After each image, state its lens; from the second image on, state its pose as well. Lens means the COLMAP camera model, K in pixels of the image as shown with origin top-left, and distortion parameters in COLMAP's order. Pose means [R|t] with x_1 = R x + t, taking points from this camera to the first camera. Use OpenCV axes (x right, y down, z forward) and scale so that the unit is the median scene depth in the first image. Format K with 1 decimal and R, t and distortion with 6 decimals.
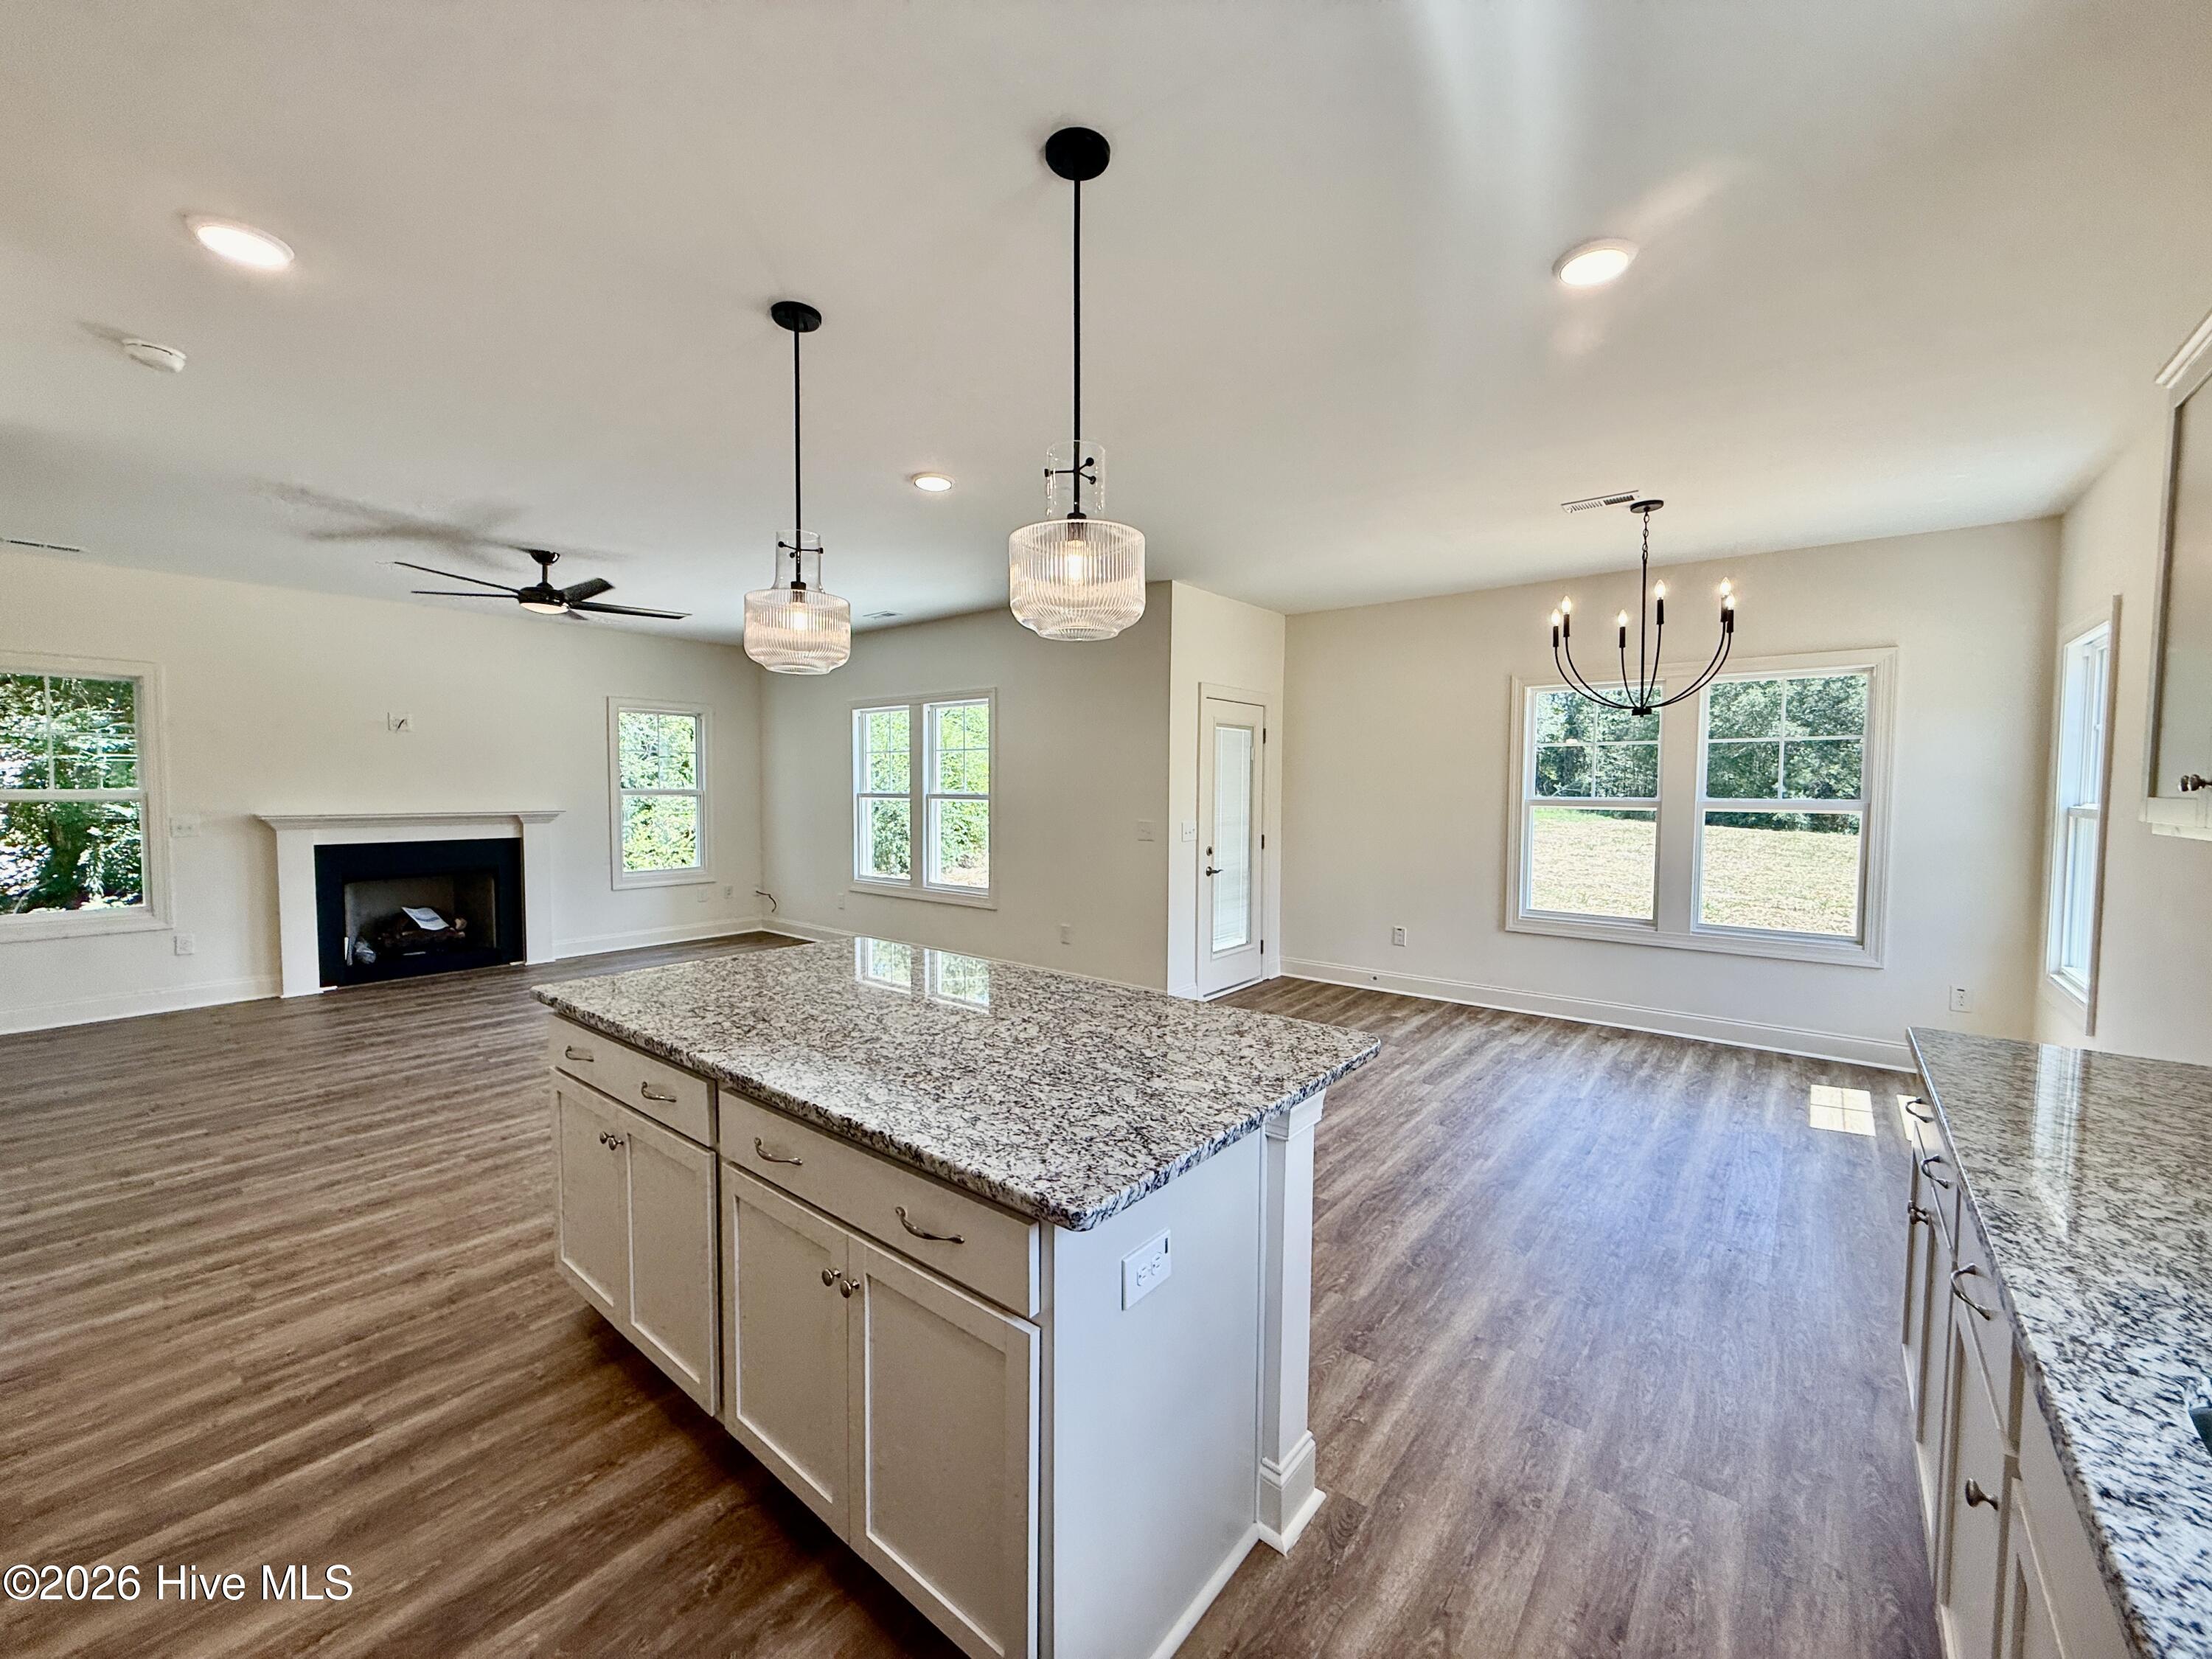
lens RADIAL K [[879.0, 0, 1102.4], [0, 879.0, 828.6], [0, 0, 1]] dist [-0.001192, 0.000773]
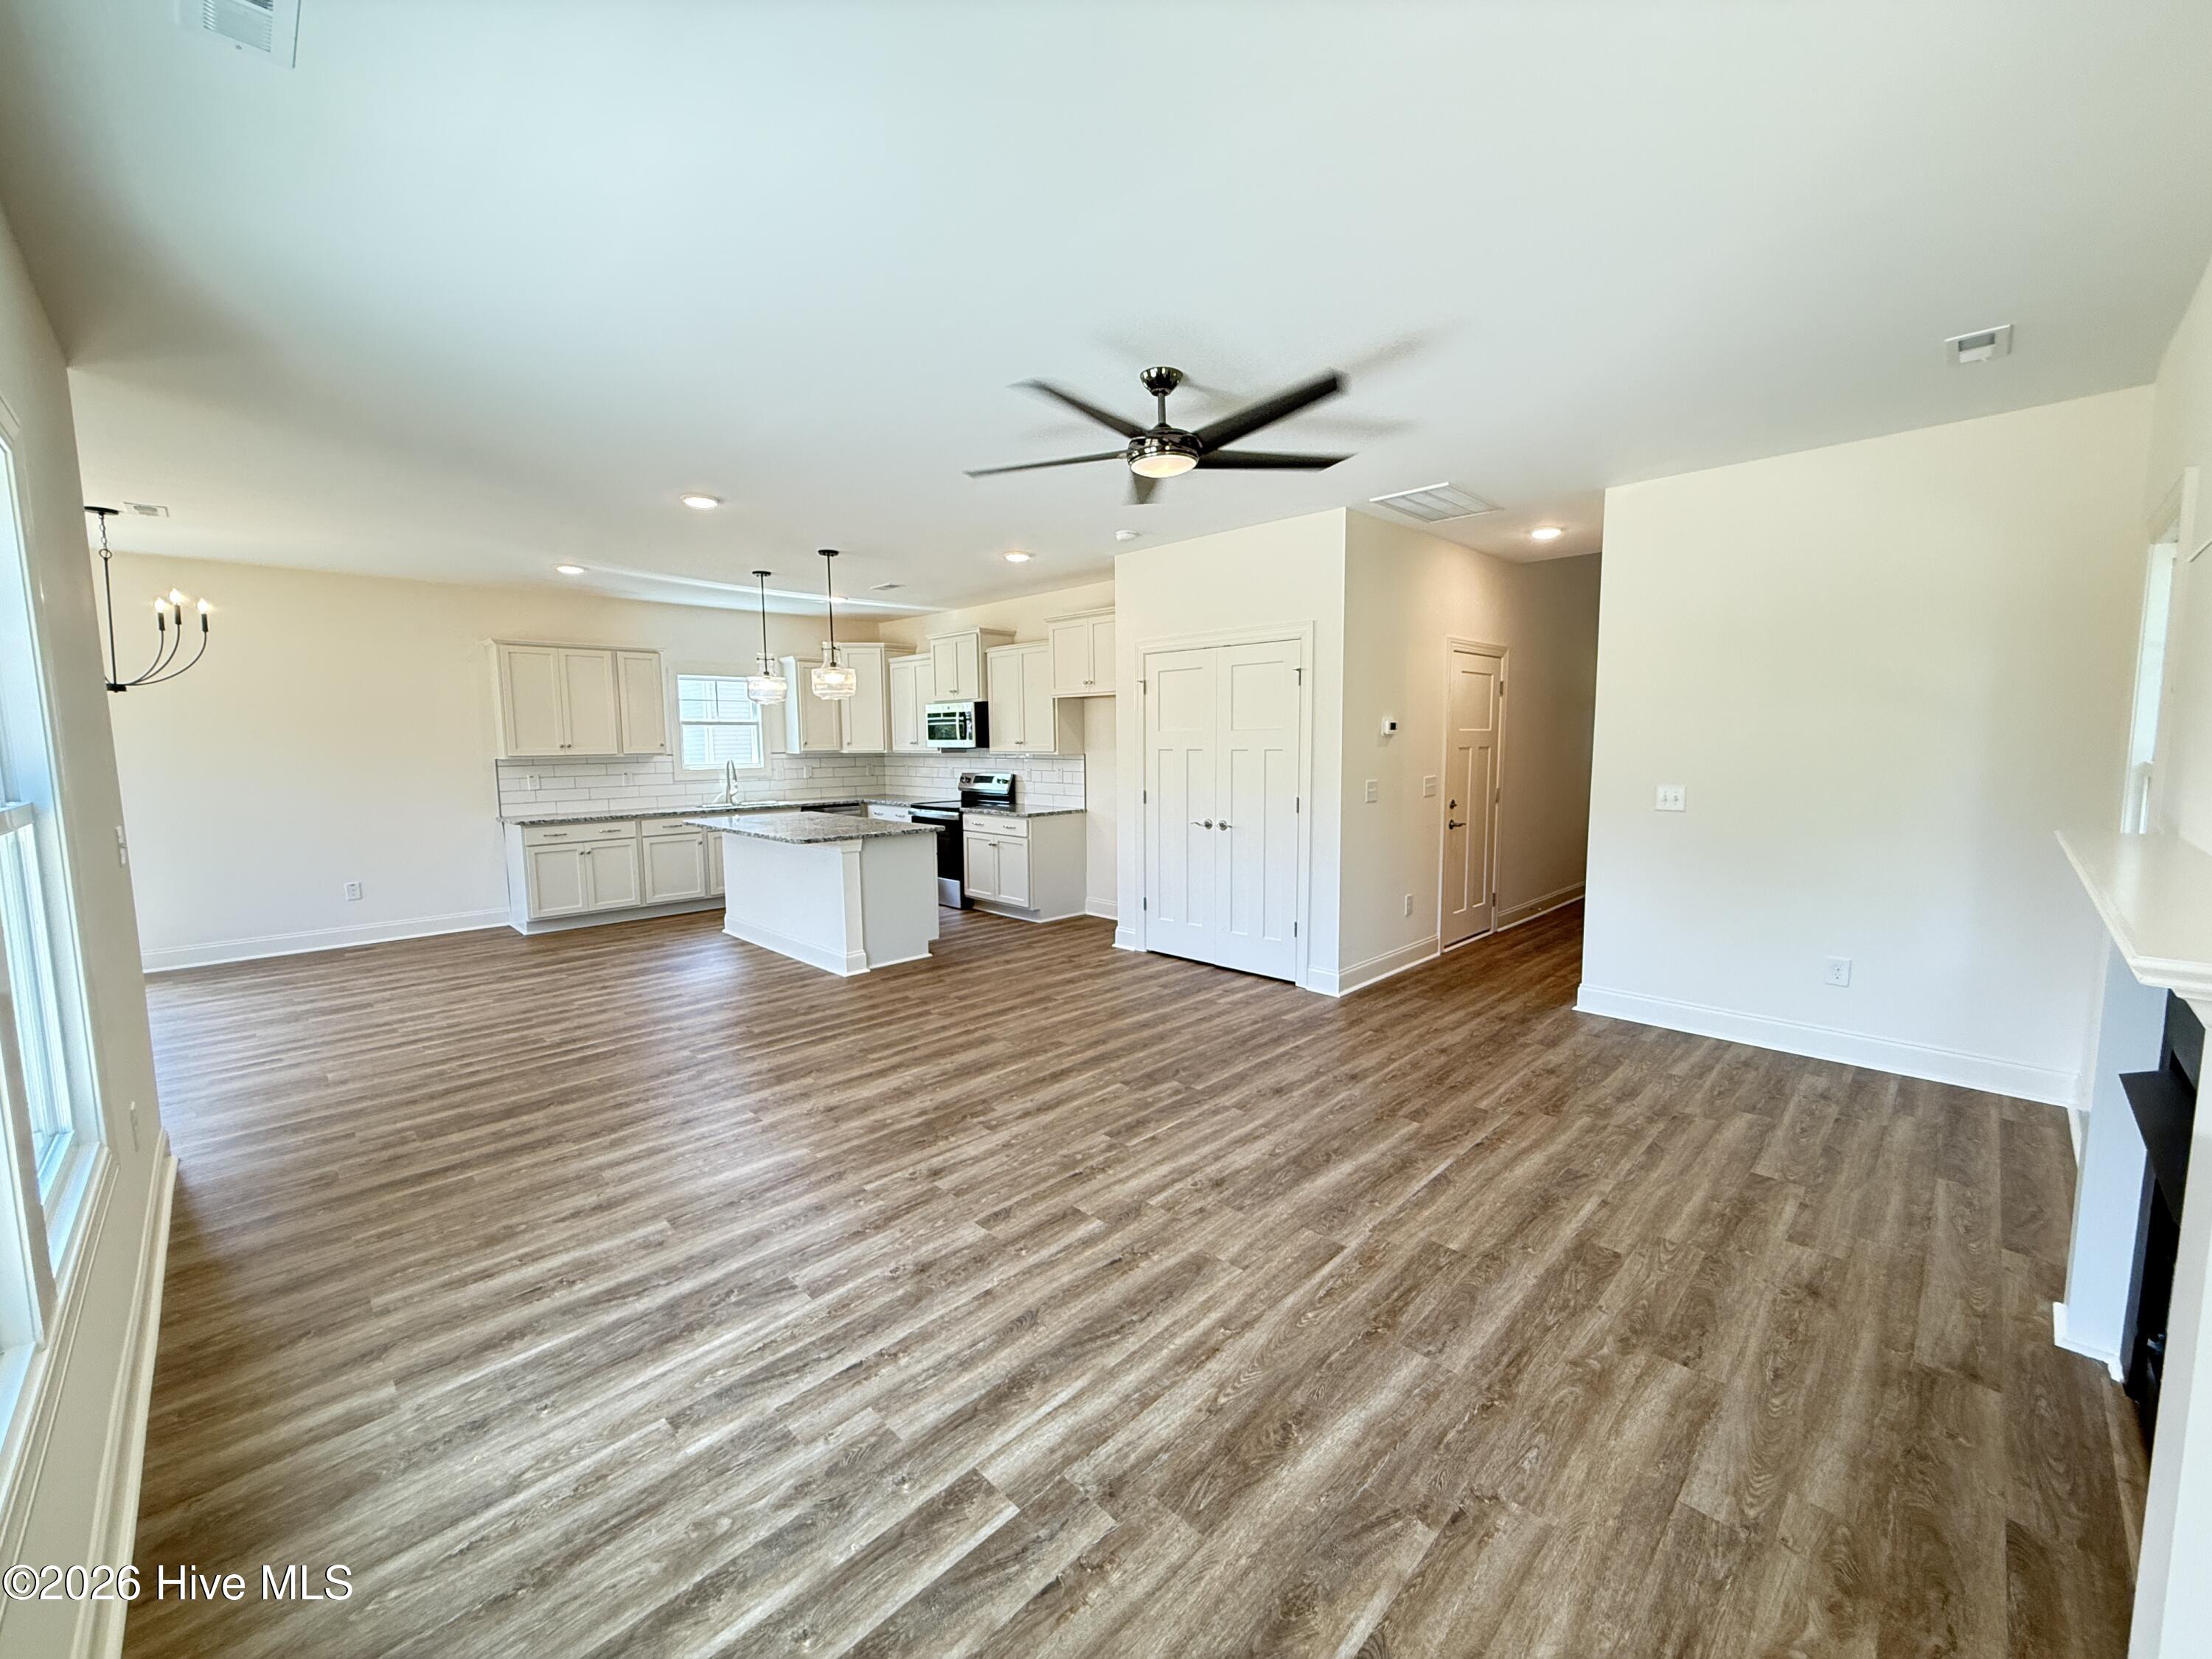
lens RADIAL K [[879.0, 0, 1104.7], [0, 879.0, 823.4], [0, 0, 1]] dist [-0.001192, 0.000773]
pose [[-0.994815, -0.007495, 0.101426, -1.226699], [0.007455, 0.989225, 0.146216, -0.176159], [-0.101429, 0.146214, -0.984040, 3.097676]]
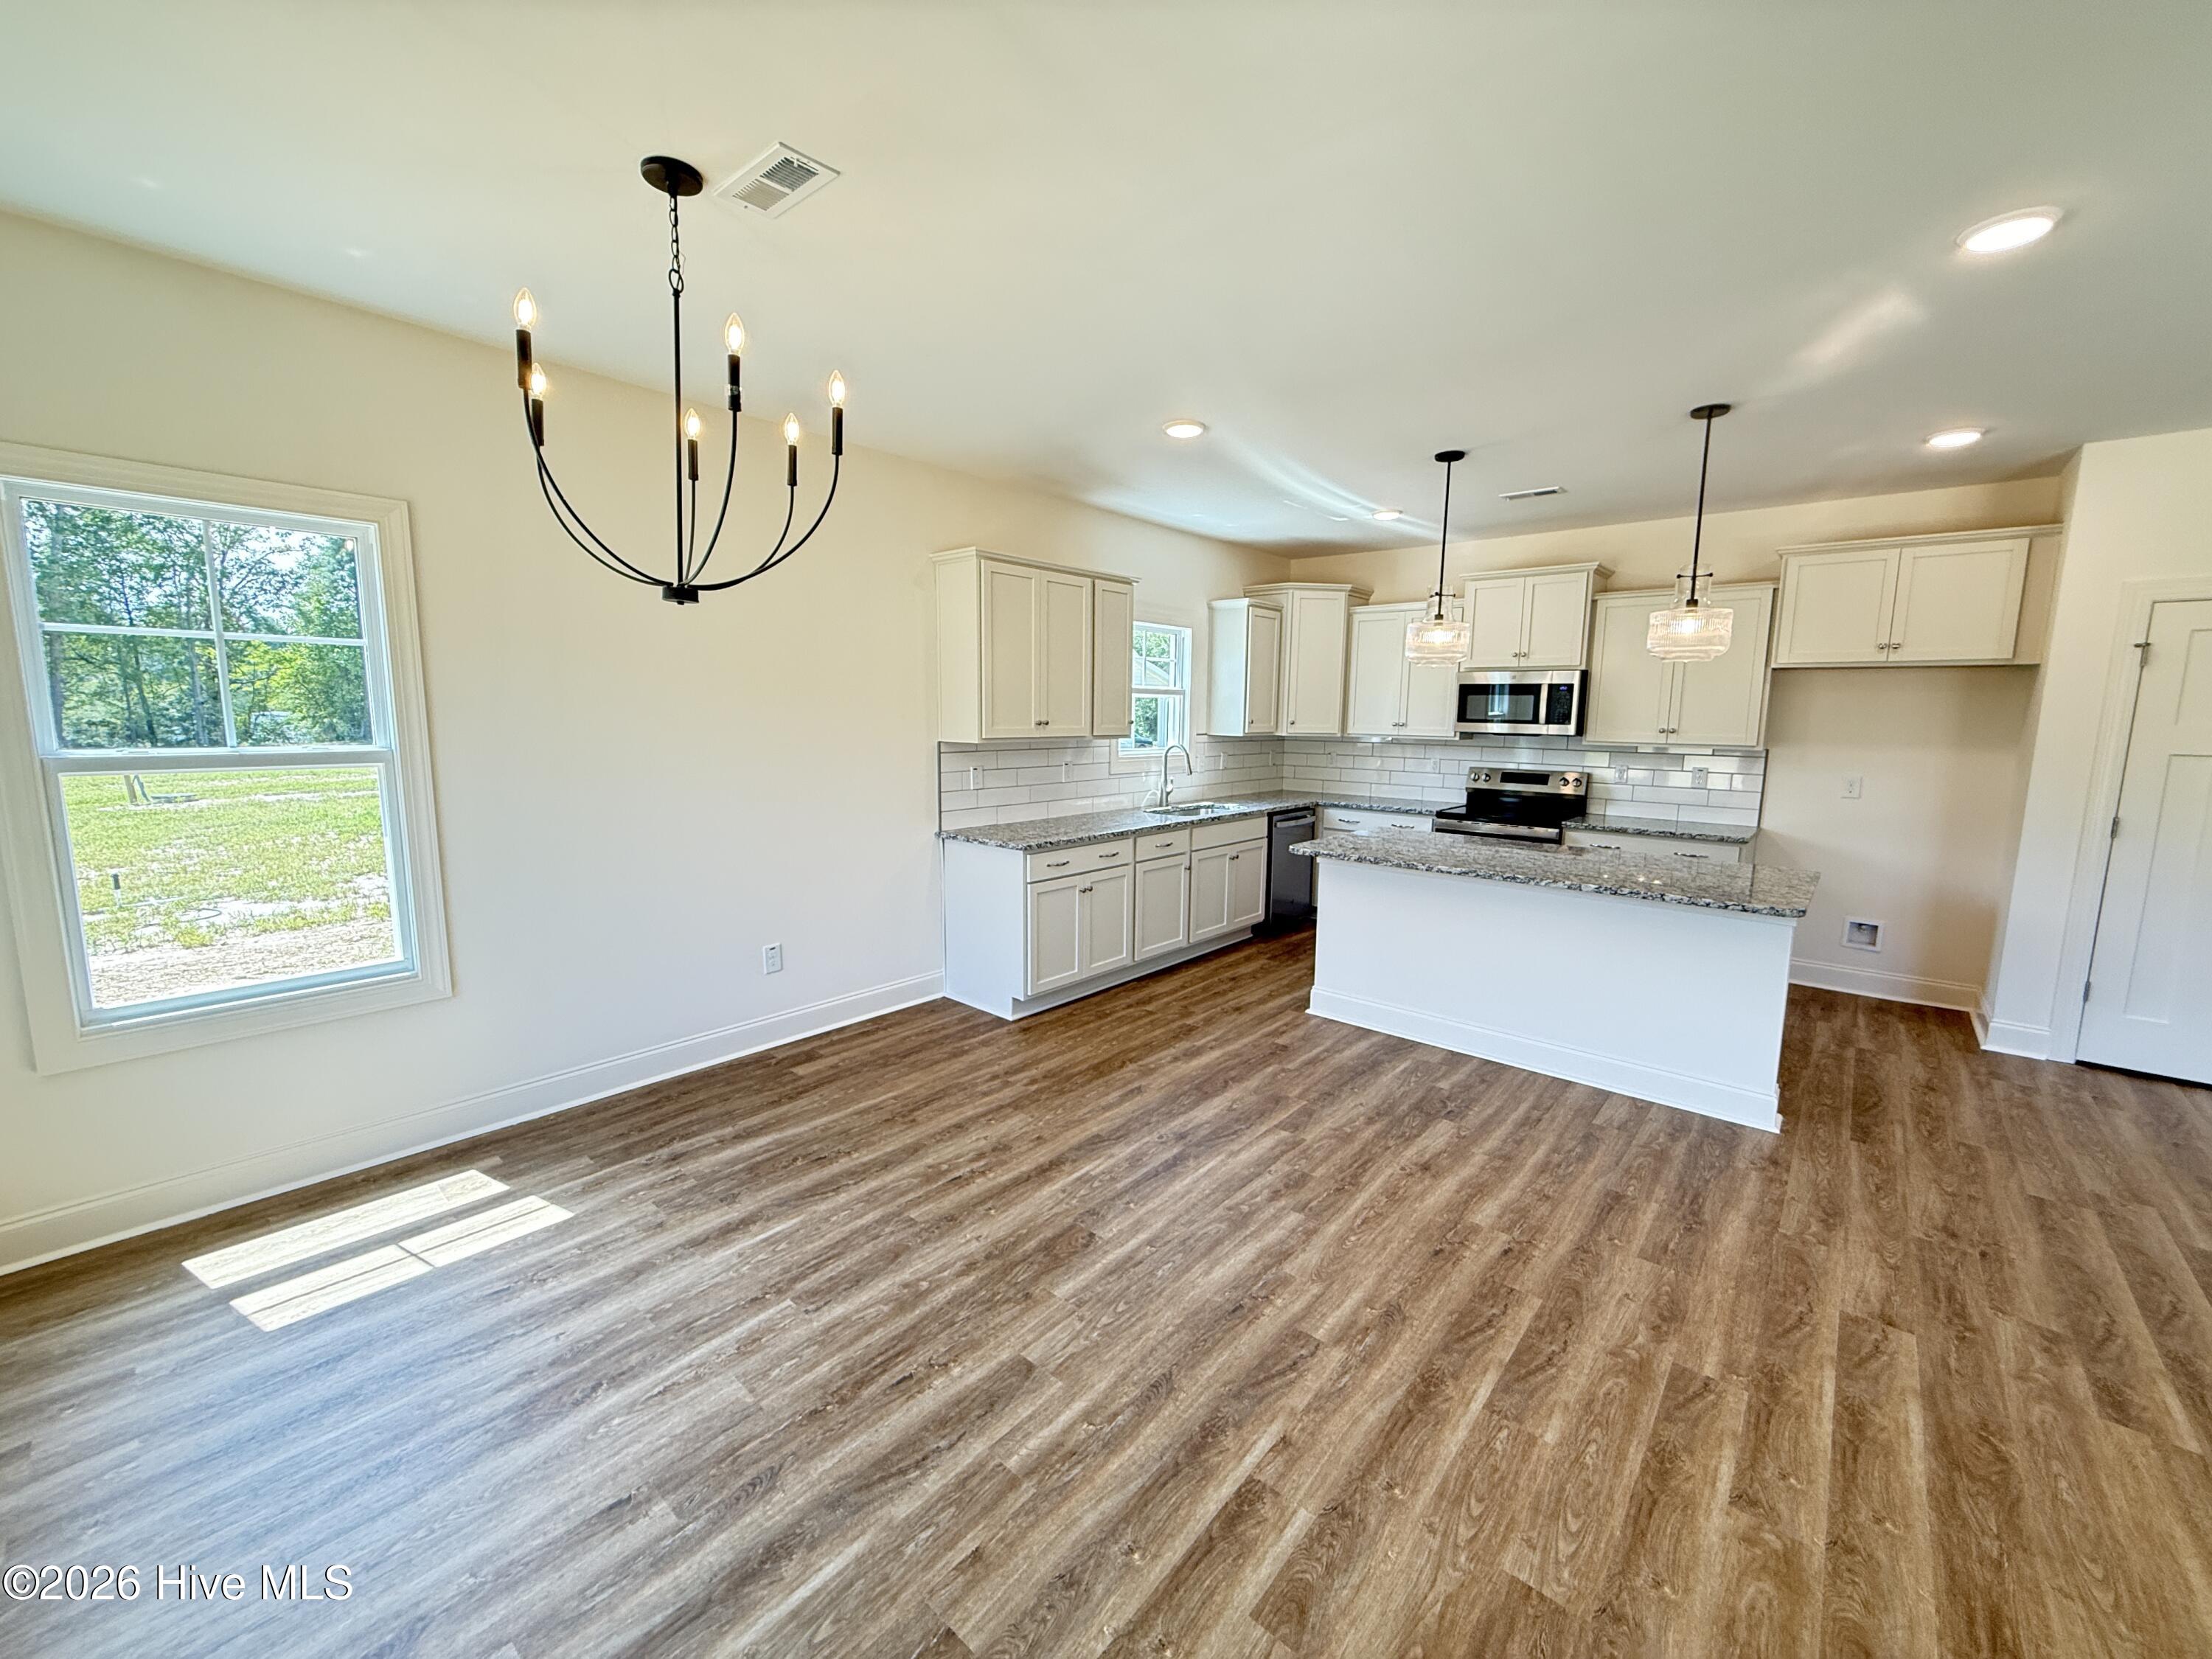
lens RADIAL K [[879.0, 0, 1098.0], [0, 879.0, 831.3], [0, 0, 1]] dist [-0.001192, 0.000773]
pose [[-0.999048, -0.023940, 0.036463, 0.524661], [-0.016746, 0.982372, 0.186183, -0.144034], [-0.040277, 0.185395, -0.981838, 2.320168]]
